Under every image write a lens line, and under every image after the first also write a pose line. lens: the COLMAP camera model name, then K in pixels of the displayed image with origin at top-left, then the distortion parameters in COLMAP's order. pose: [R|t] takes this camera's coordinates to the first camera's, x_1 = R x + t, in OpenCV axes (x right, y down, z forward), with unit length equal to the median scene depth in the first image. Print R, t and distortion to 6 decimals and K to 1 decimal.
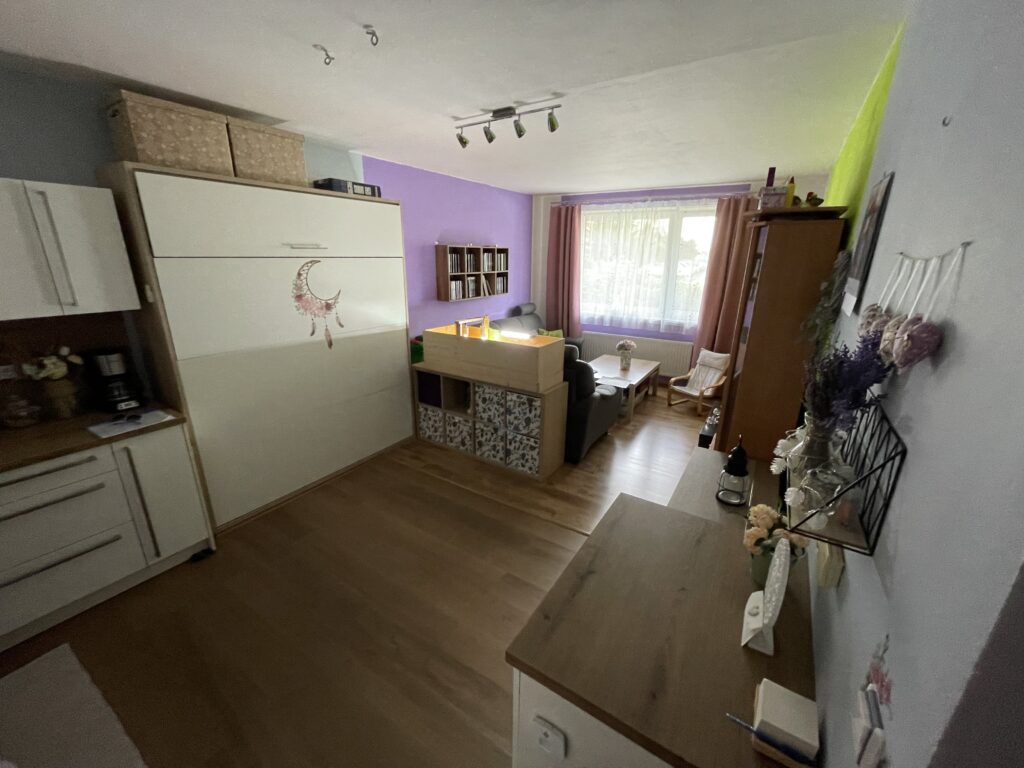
lens RADIAL K [[412.3, 0, 509.5], [0, 412.3, 386.4], [0, 0, 1]] dist [-0.004072, -0.000568]
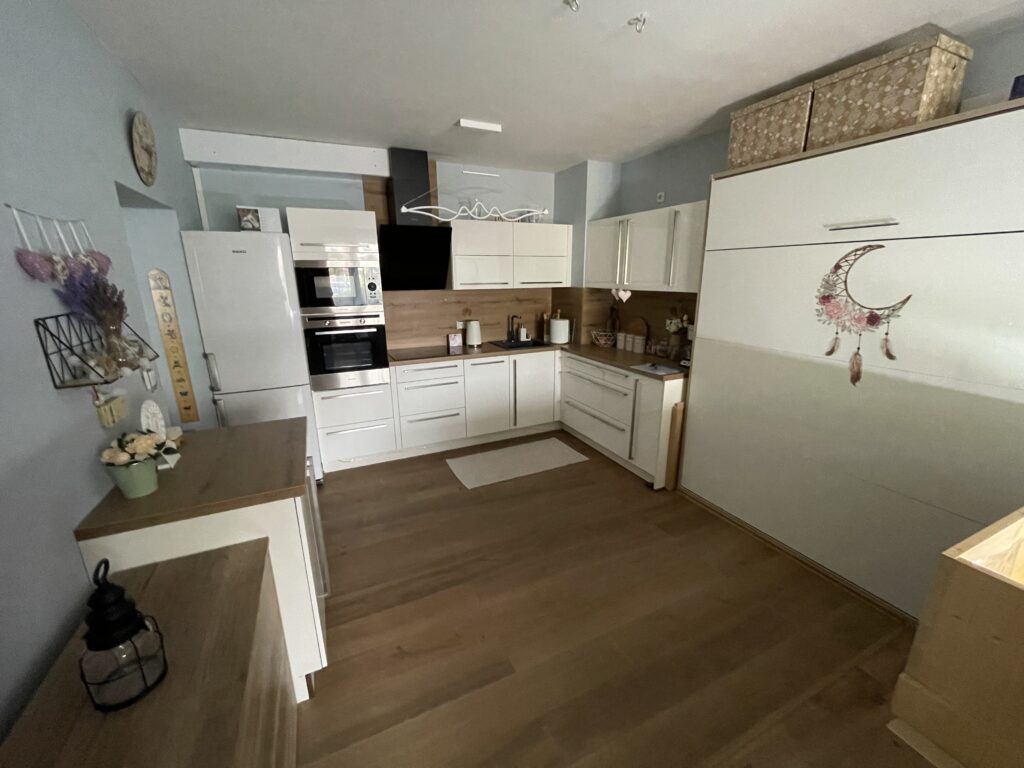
lens RADIAL K [[412.3, 0, 507.4], [0, 412.3, 382.1], [0, 0, 1]] dist [-0.004072, -0.000568]
pose [[-0.524601, 0.217127, -0.823195, 0.405710], [-0.252830, 0.883574, 0.394175, -0.229860], [0.812940, 0.414913, -0.408628, 0.901144]]
